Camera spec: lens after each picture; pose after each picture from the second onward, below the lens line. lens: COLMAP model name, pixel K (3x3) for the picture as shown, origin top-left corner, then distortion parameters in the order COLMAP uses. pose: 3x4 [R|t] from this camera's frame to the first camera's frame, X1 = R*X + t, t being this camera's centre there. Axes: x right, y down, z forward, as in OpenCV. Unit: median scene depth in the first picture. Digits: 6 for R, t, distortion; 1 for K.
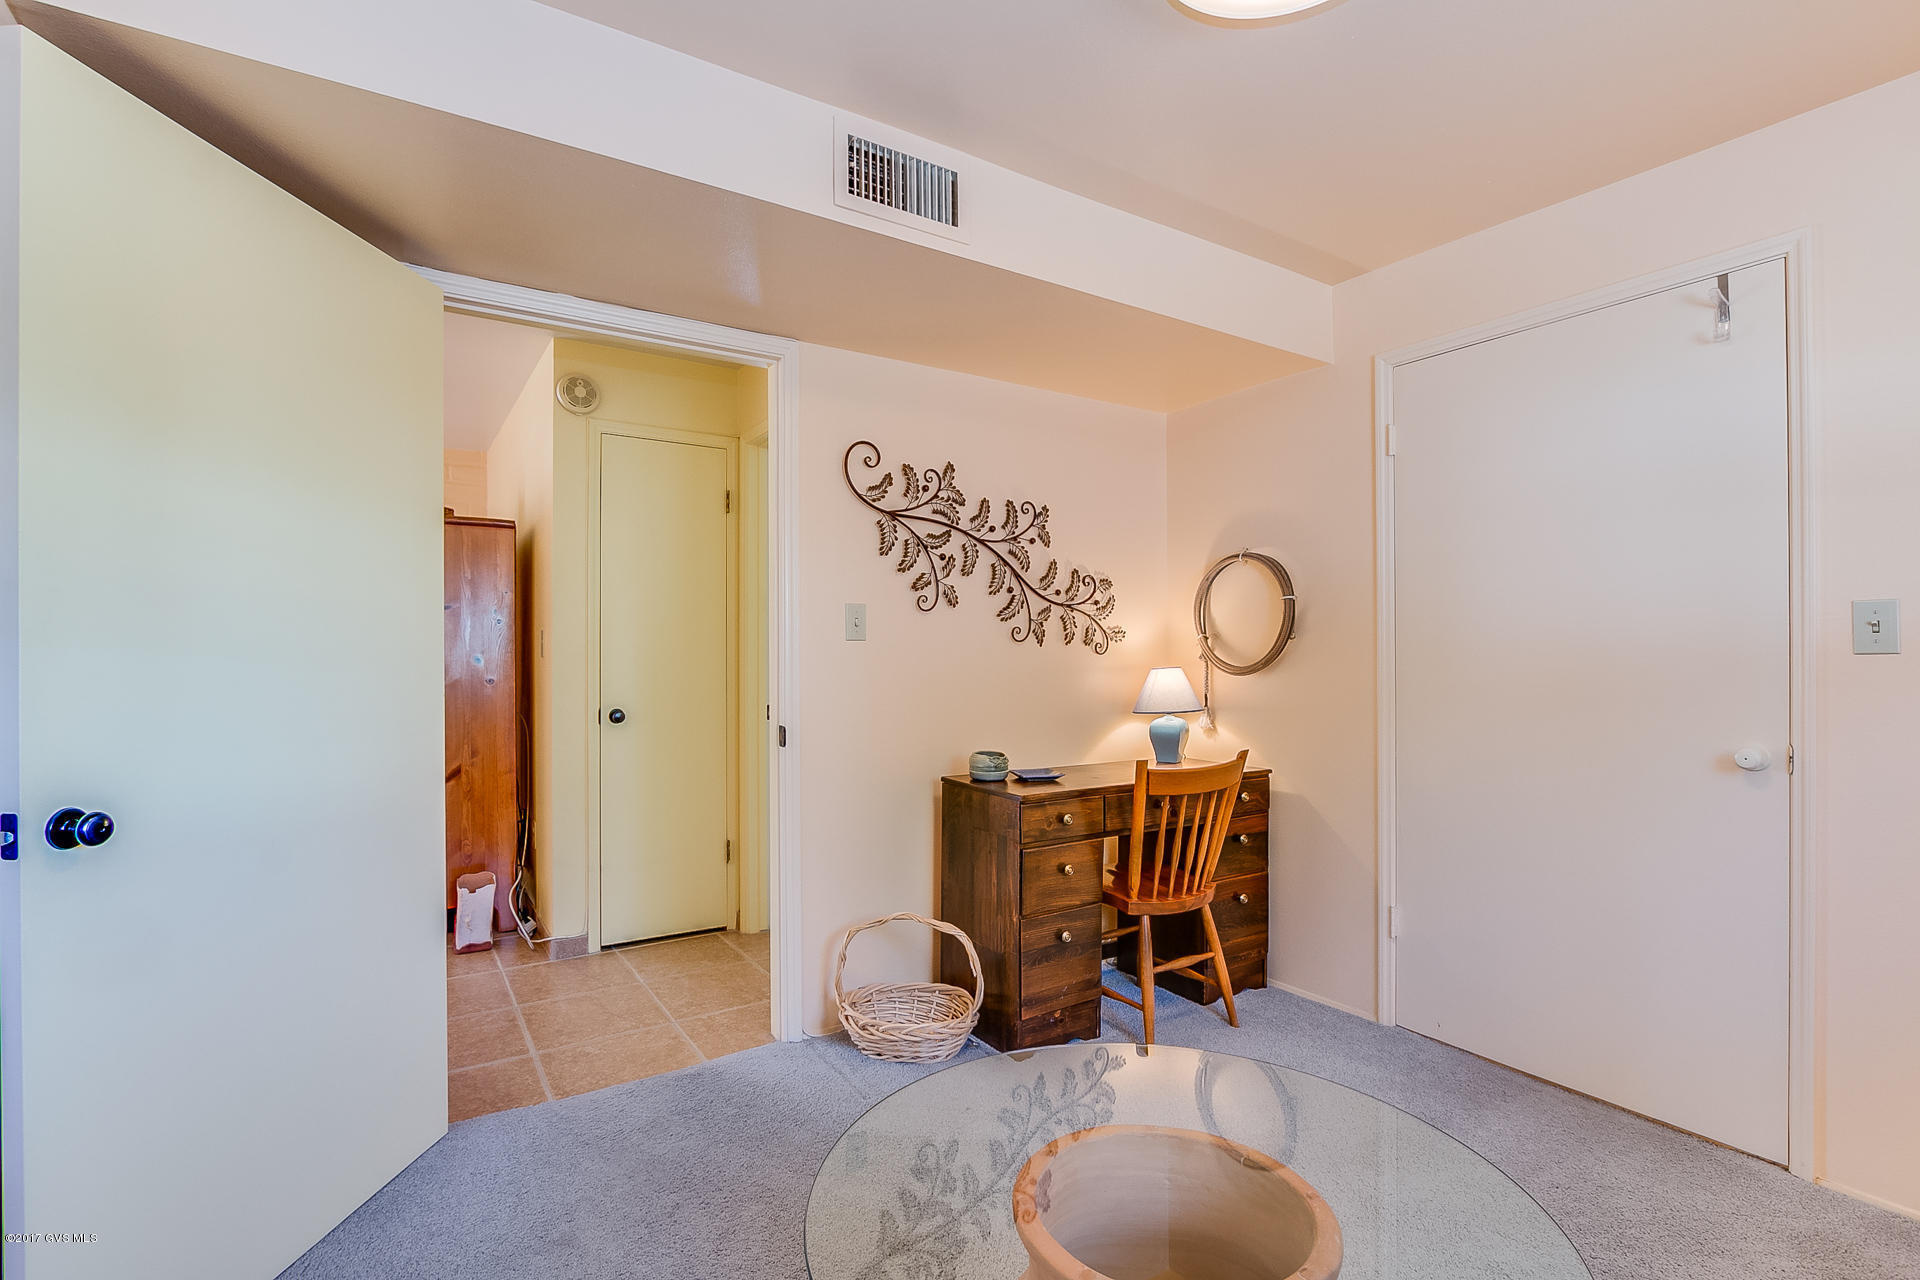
lens RADIAL K [[909.3, 0, 953.9], [0, 909.3, 664.0], [0, 0, 1]] dist [-0.015090, 0.000172]
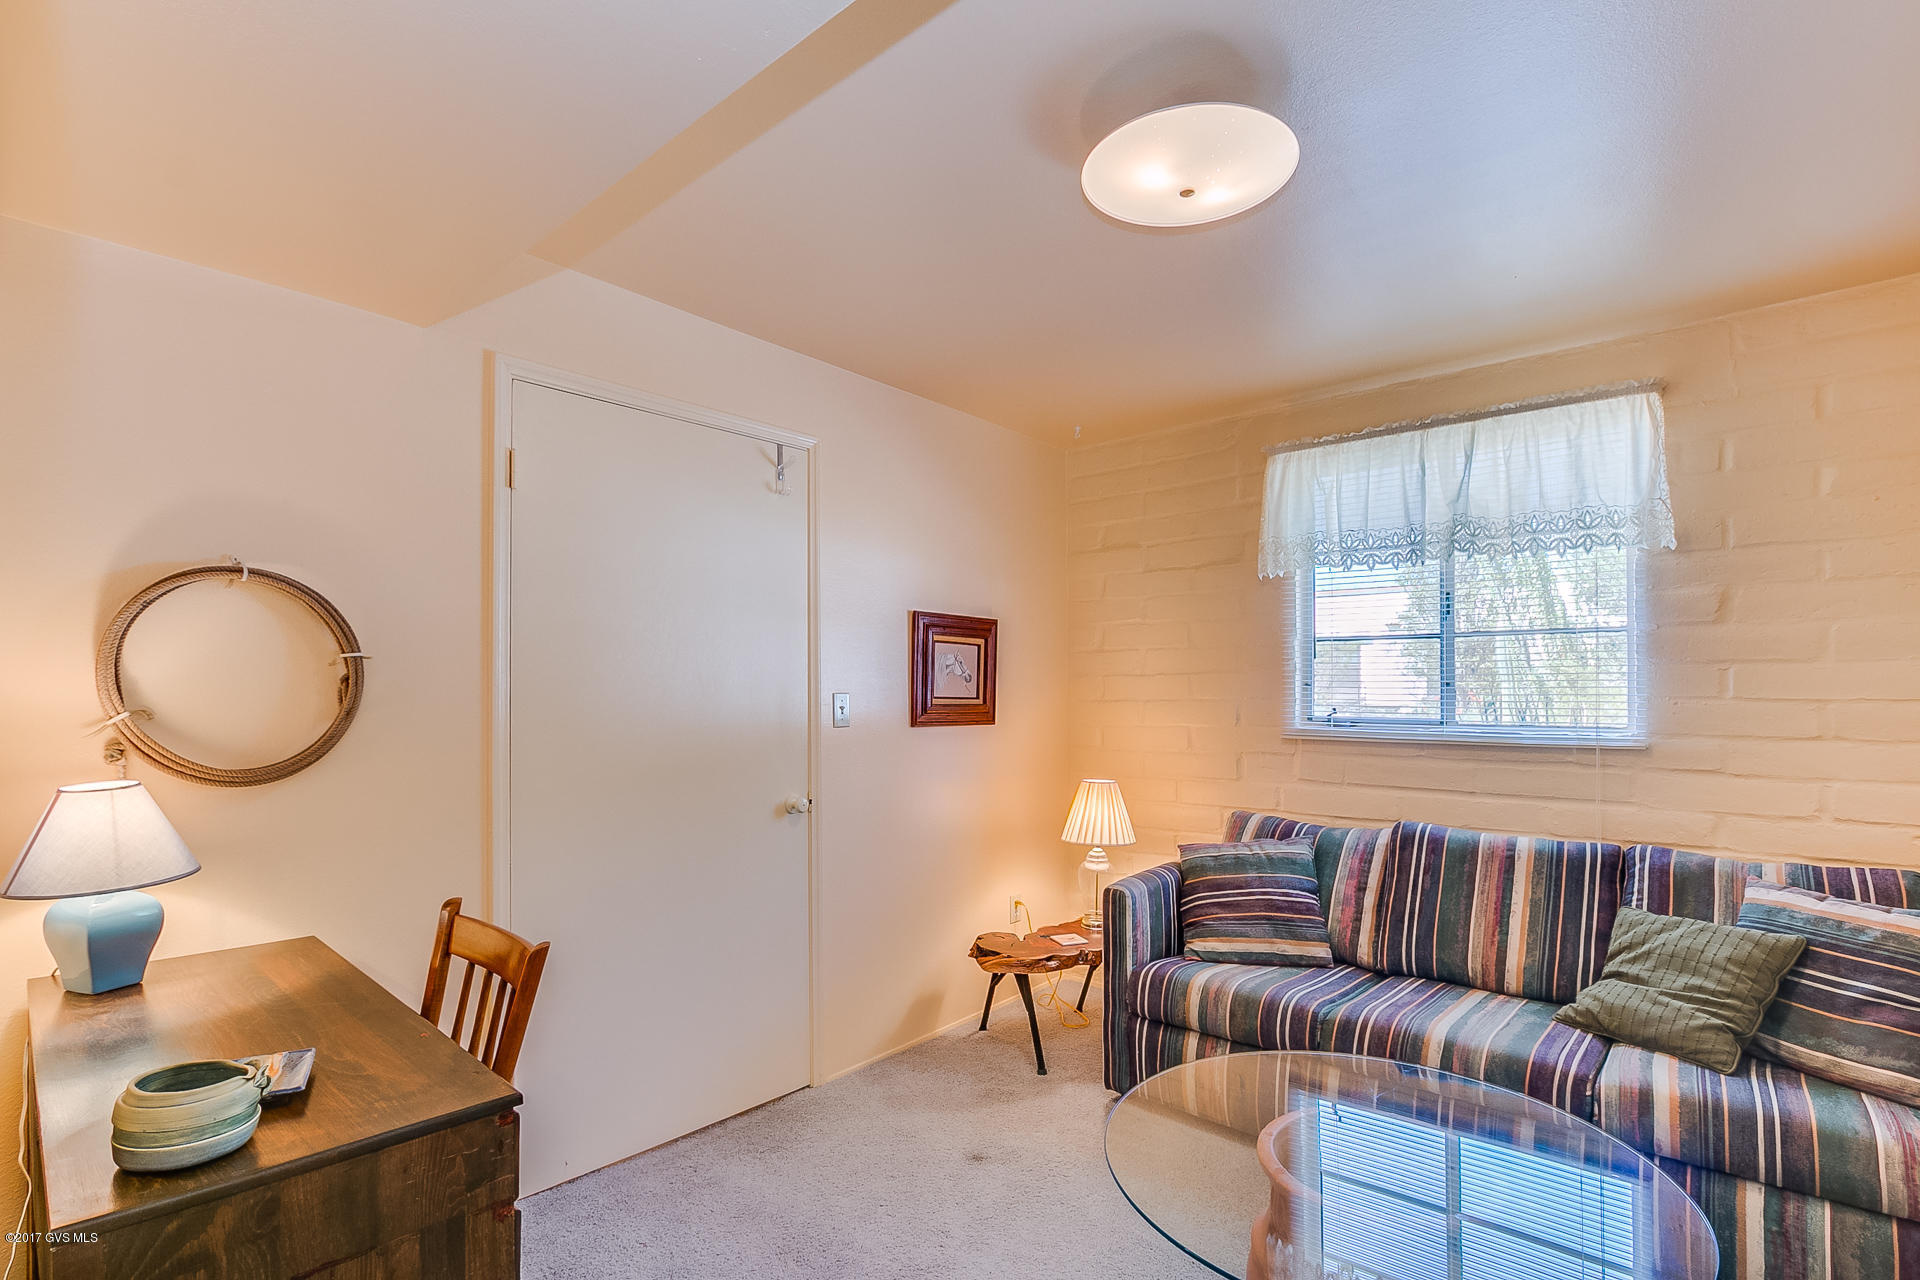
lens RADIAL K [[947.2, 0, 937.5], [0, 947.2, 662.2], [0, 0, 1]] dist [0.000168, 0.000379]
pose [[-0.274061, 0.031774, 0.961187, -0.379422], [0.009852, 0.999494, -0.030231, -0.044490], [-0.961662, 0.001184, -0.274235, 0.796287]]
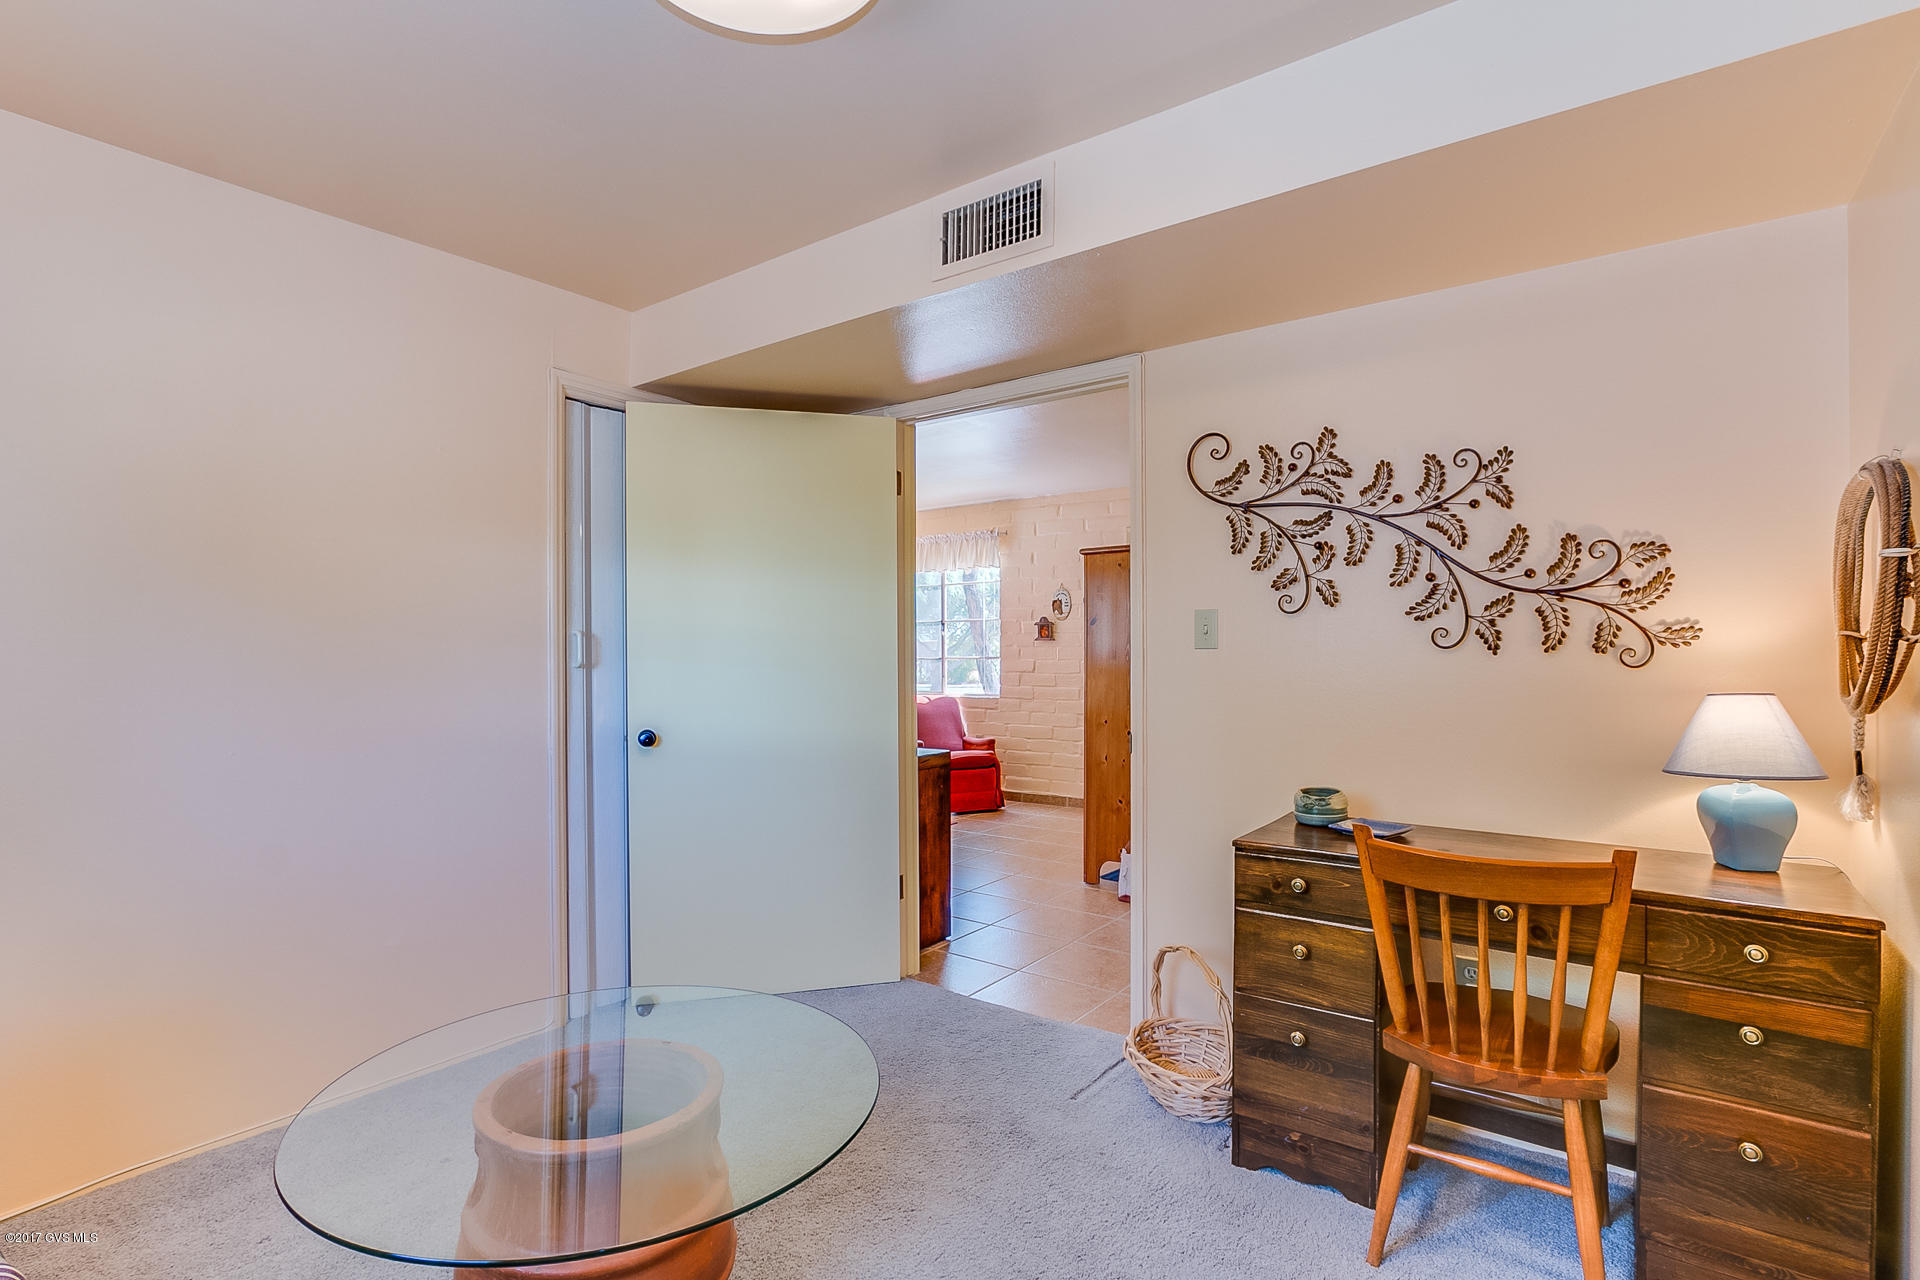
lens RADIAL K [[947.2, 0, 937.5], [0, 947.2, 662.2], [0, 0, 1]] dist [0.000168, 0.000379]
pose [[0.330673, 0.011897, -0.943671, 0.664413], [-0.007760, 0.999921, 0.009887, -0.018466], [0.943714, 0.004054, 0.330739, 0.387899]]
